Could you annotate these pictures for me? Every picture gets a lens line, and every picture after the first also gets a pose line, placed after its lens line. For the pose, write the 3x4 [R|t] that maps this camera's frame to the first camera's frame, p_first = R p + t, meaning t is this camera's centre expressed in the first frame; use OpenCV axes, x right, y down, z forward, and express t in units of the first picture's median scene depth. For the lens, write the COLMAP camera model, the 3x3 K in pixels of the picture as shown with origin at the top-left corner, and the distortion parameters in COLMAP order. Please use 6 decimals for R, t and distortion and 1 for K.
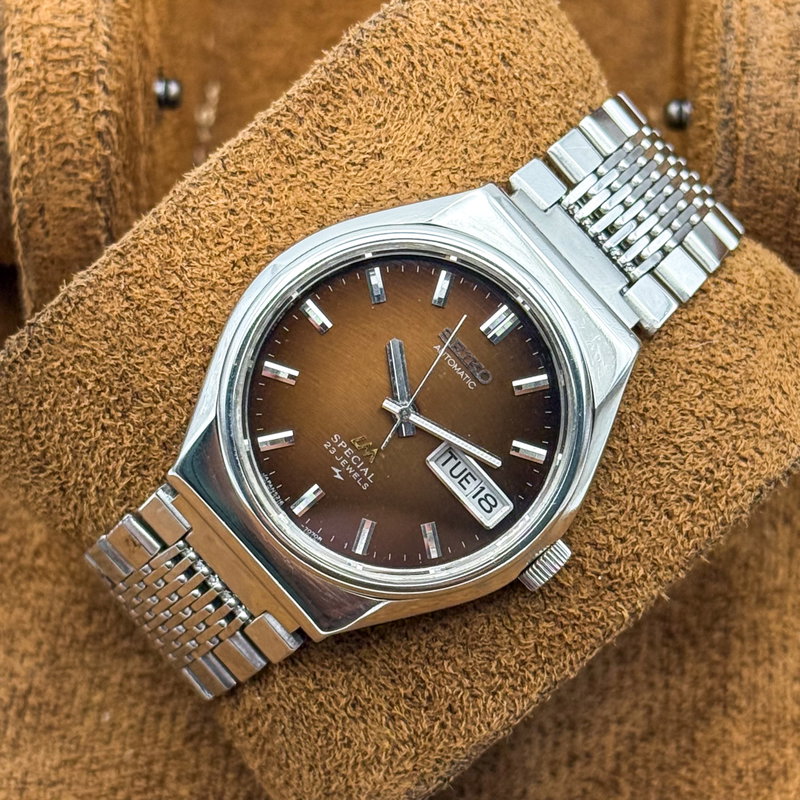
lens RADIAL K [[2654.6, 0, 400.0], [0, 2654.6, 400.0], [0, 0, 1]] dist [0.057198, 1.605367]
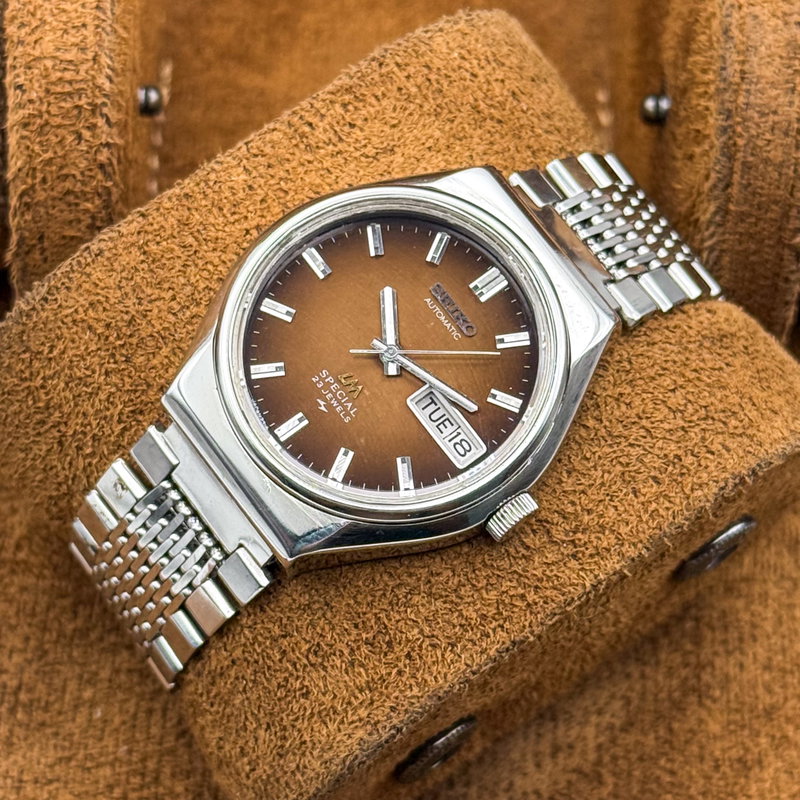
lens RADIAL K [[2654.6, 0, 400.0], [0, 2654.6, 400.0], [0, 0, 1]] dist [0.057198, 1.605367]
pose [[0.995612, 0.087199, -0.033943, 0.041393], [-0.093330, 0.951511, -0.293115, 0.321381], [0.006737, 0.294997, 0.955474, -0.004778]]
